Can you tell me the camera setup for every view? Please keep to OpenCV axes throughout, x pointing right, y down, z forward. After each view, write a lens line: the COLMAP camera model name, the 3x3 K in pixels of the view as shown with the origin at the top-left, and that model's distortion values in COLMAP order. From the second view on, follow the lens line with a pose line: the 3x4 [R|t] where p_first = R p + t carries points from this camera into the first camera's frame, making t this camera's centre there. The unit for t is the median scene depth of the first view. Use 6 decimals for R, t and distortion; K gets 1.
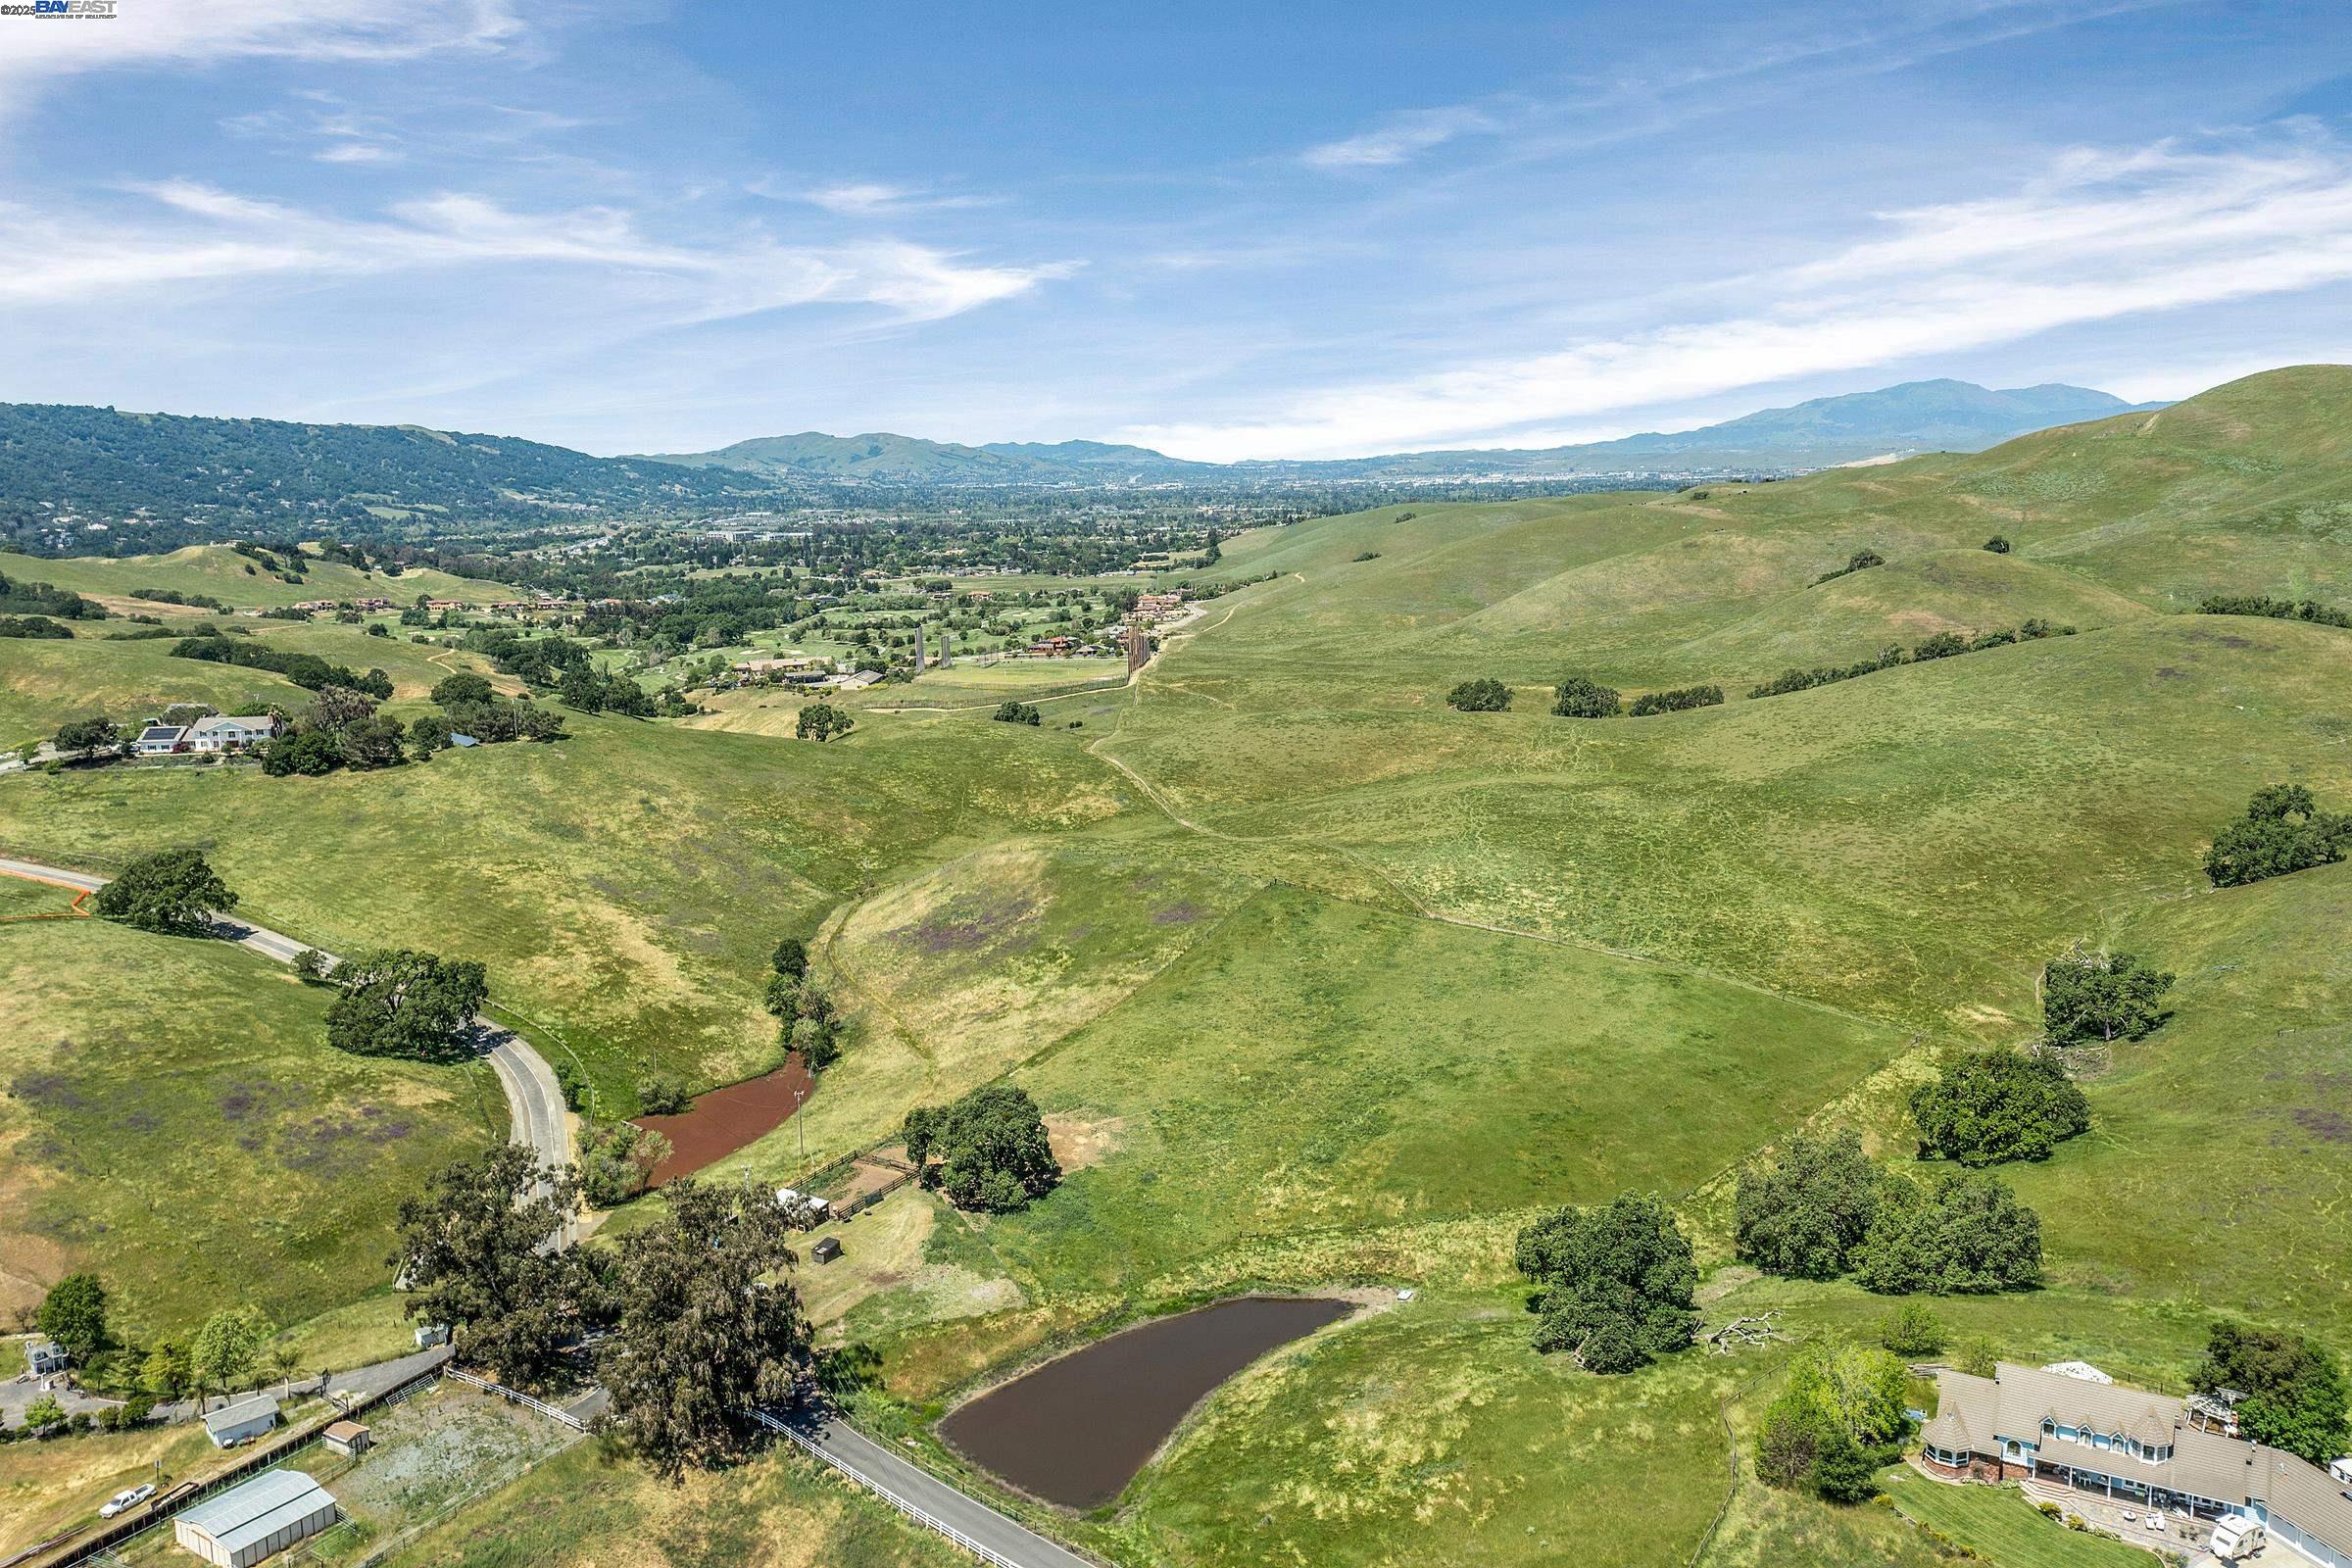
lens RADIAL K [[1843.7, 0, 1171.1], [0, 1843.7, 771.7], [0, 0, 1]] dist [0.037500, 0.000268]
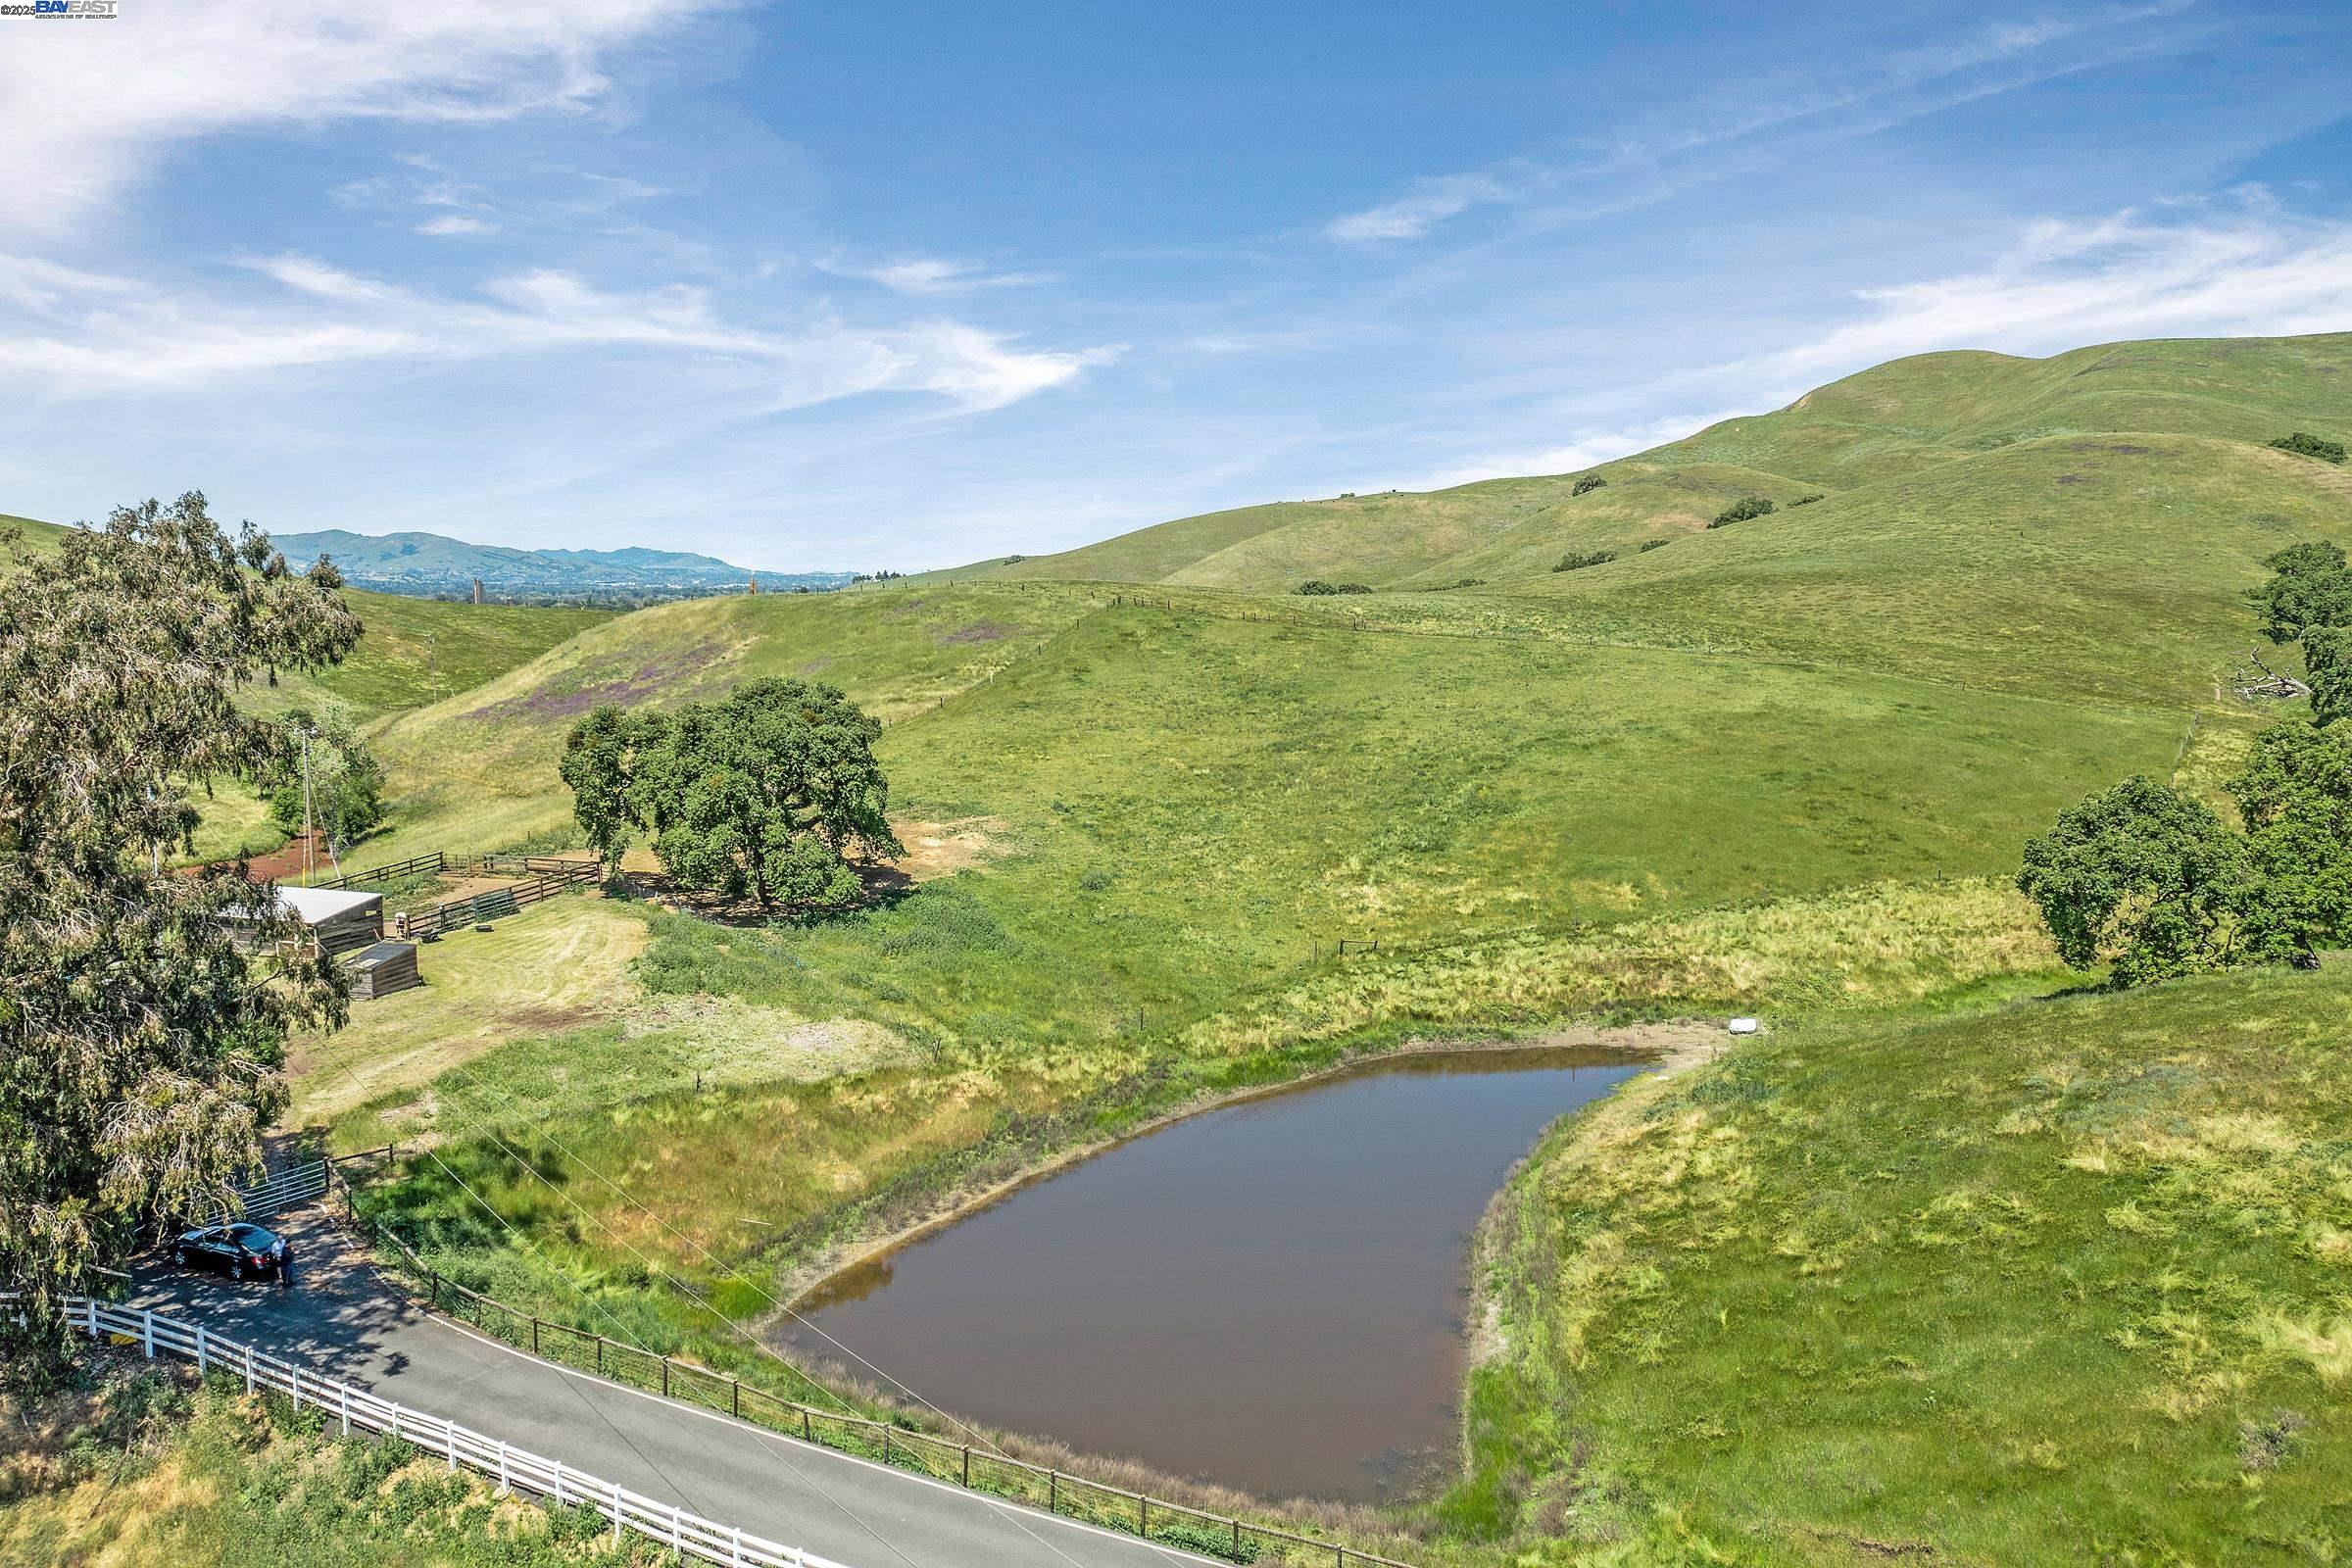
lens RADIAL K [[1843.7, 0, 1171.1], [0, 1843.7, 771.7], [0, 0, 1]] dist [0.037500, 0.000268]
pose [[0.973360, -0.011237, 0.229006, -0.098479], [0.025213, 0.997987, -0.058196, 0.210341], [-0.227891, 0.062419, 0.971684, 0.506487]]
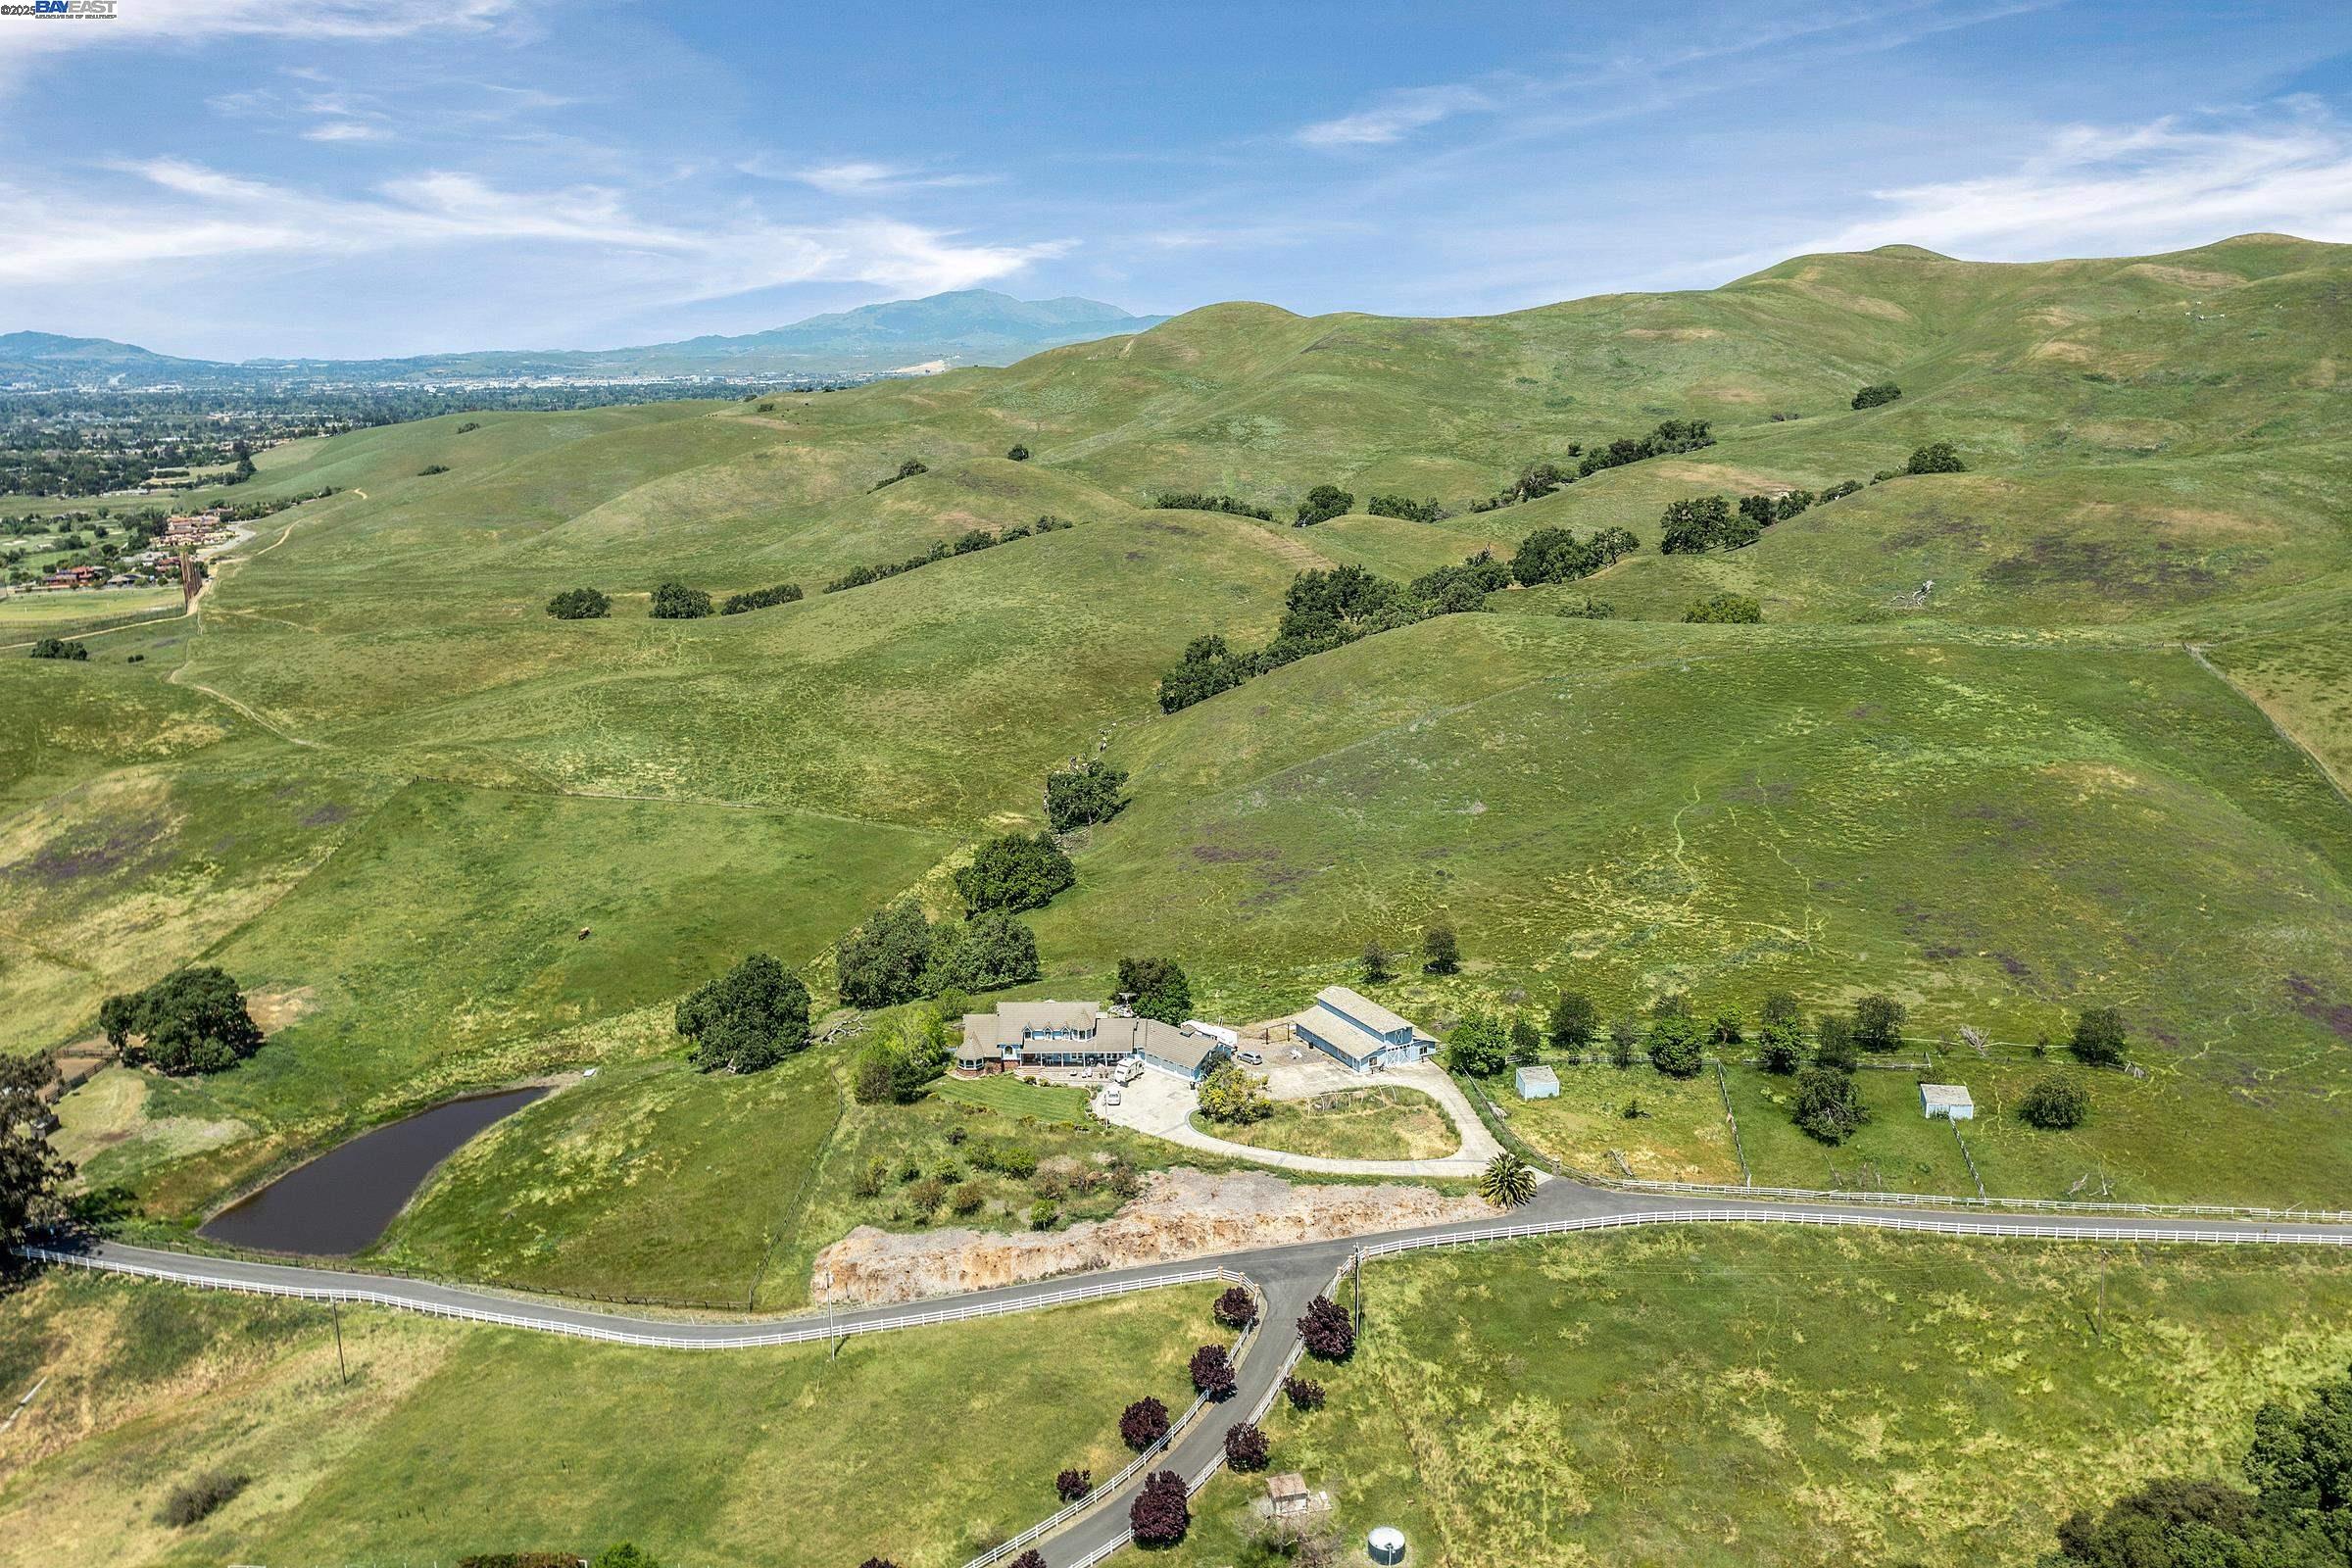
lens RADIAL K [[1843.7, 0, 1171.1], [0, 1843.7, 771.7], [0, 0, 1]] dist [0.037500, 0.000268]
pose [[0.884063, -0.098191, 0.456937, -0.069813], [0.075035, 0.994818, 0.068600, 0.017826], [-0.461305, -0.026361, 0.886850, -0.261652]]
